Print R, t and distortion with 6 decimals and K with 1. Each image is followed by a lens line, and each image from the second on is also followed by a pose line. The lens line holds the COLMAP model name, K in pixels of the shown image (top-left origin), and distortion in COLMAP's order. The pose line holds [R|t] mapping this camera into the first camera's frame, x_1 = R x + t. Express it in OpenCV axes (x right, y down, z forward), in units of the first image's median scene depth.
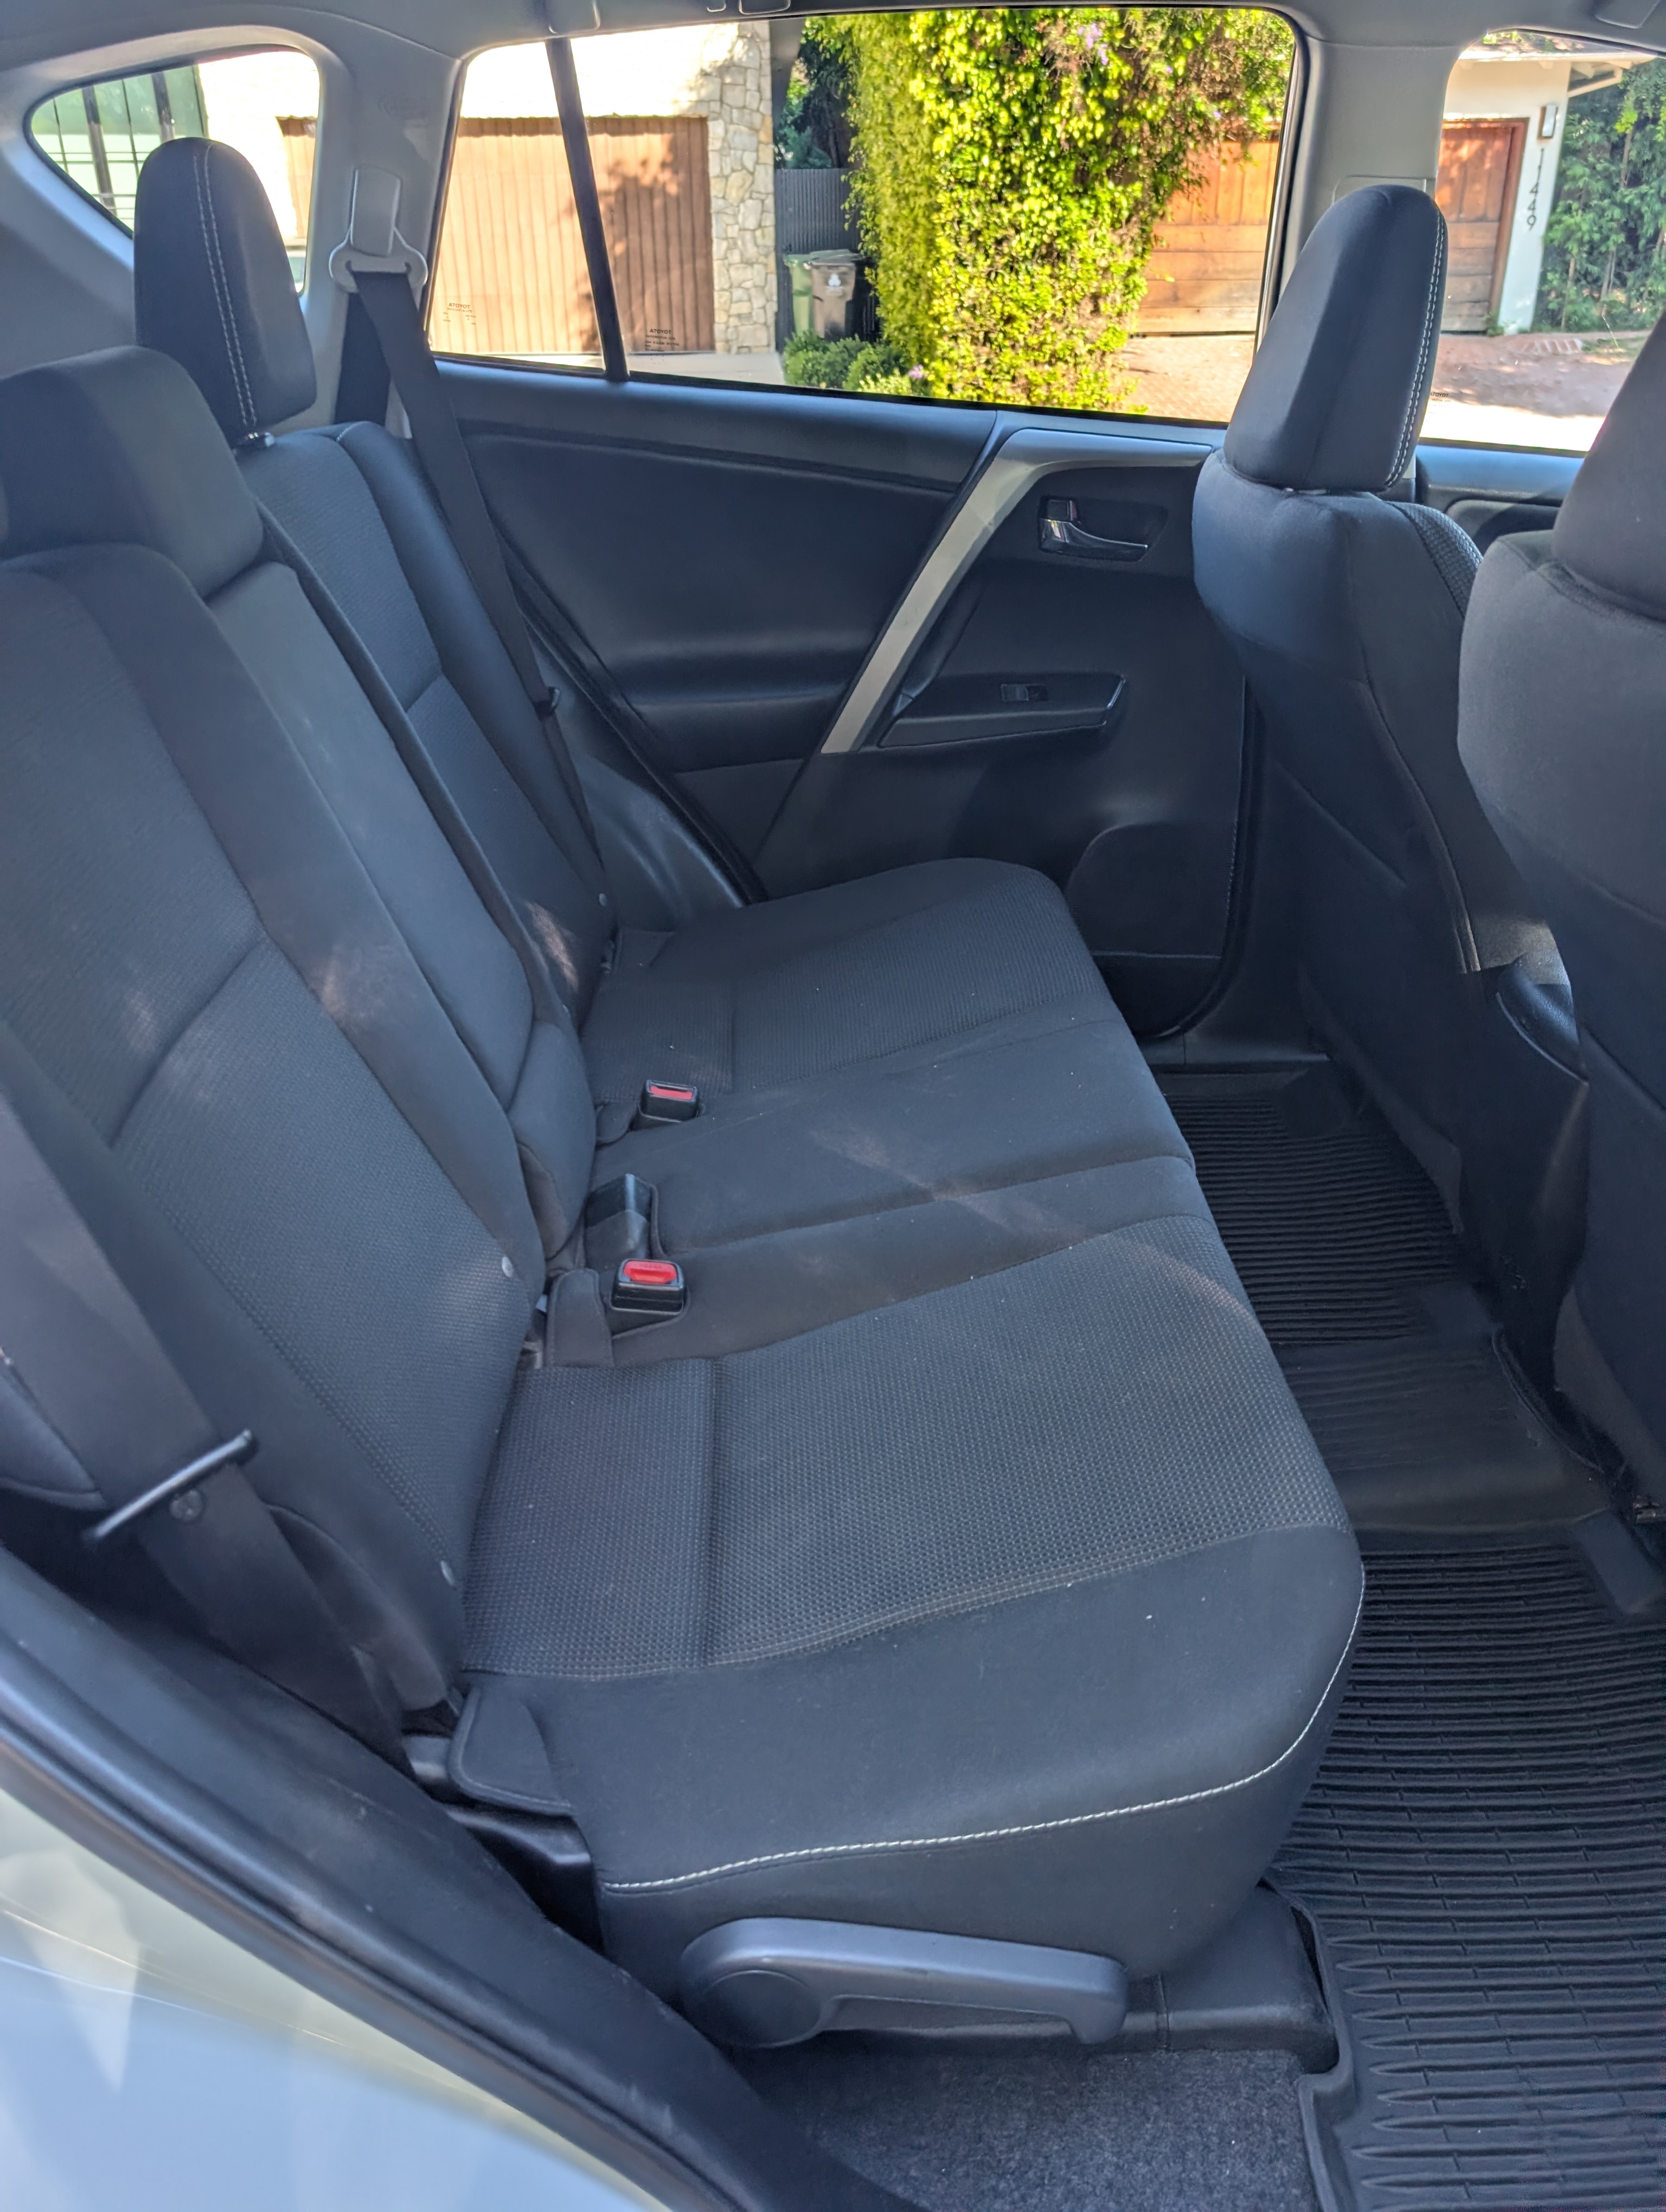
lens RADIAL K [[1573.1, 0, 833.0], [0, 1573.1, 1106.0], [0, 0, 1]] dist [0.003397, -0.000421]
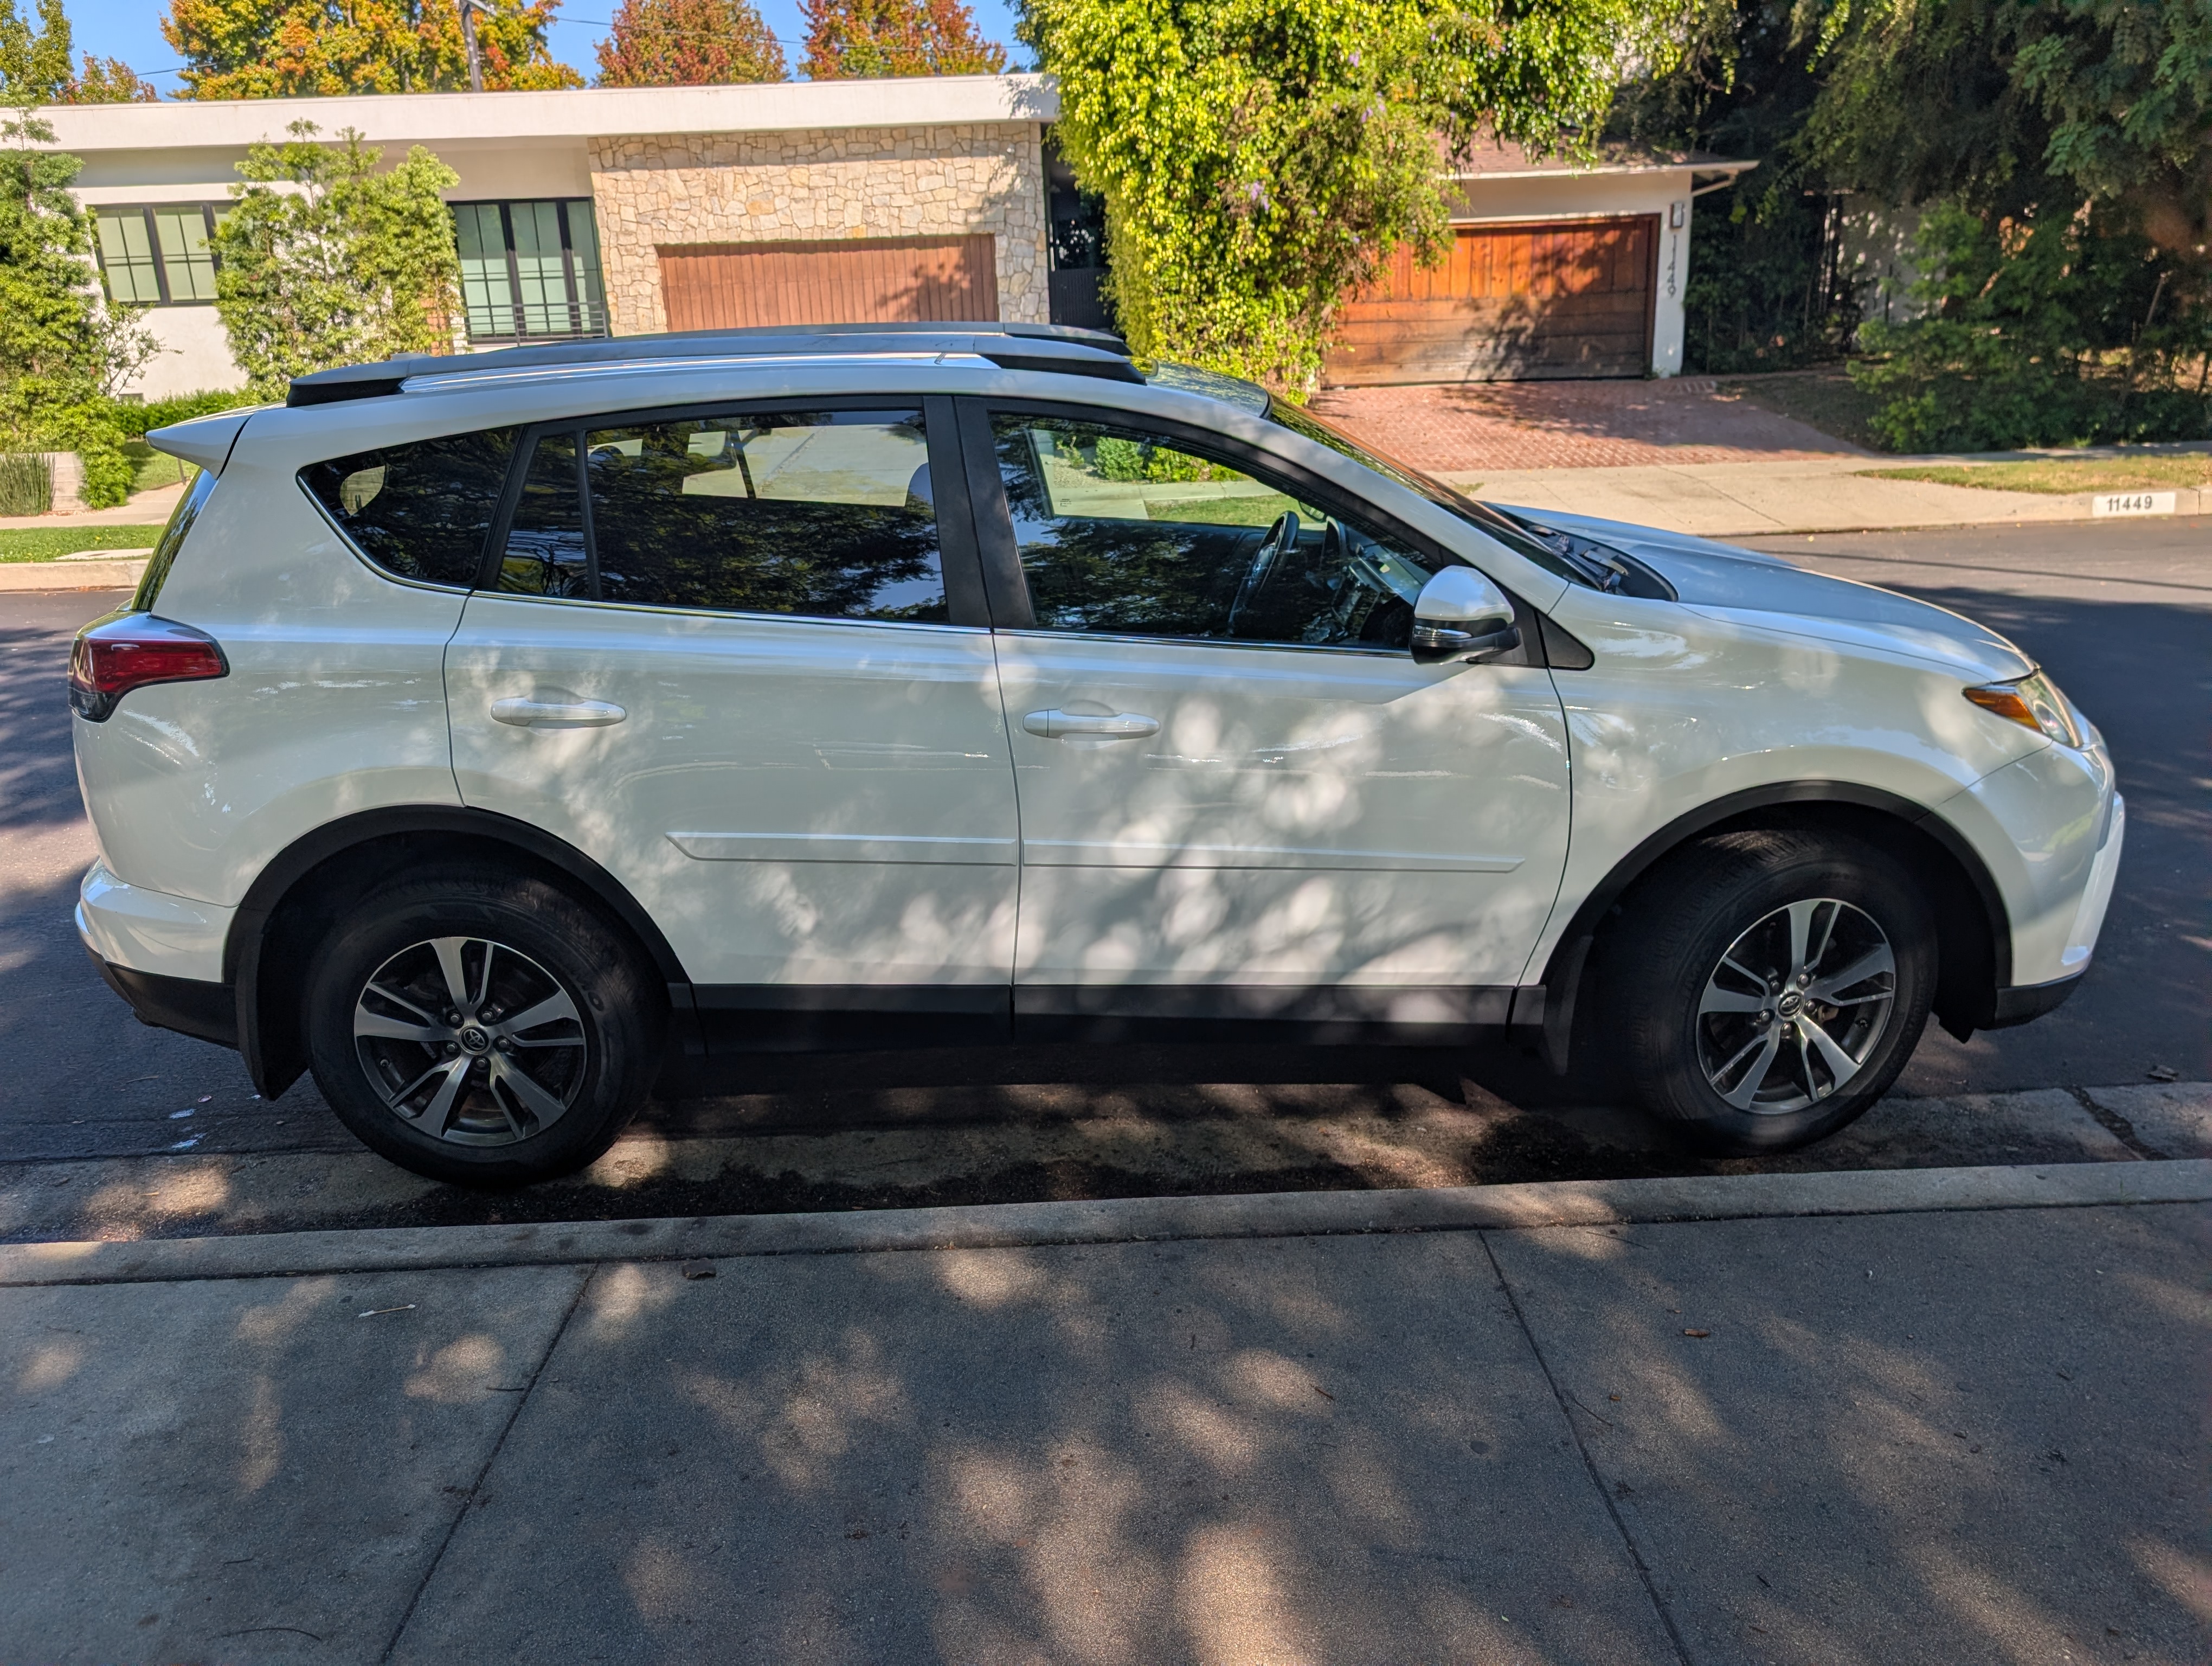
lens RADIAL K [[1573.1, 0, 1106.0], [0, 1573.1, 833.0], [0, 0, 1]] dist [0.003397, -0.000421]
pose [[0.998997, -0.015027, -0.042179, 0.077696], [0.007674, 0.985525, -0.169356, 0.076099], [0.044114, 0.168862, 0.984652, -0.208899]]
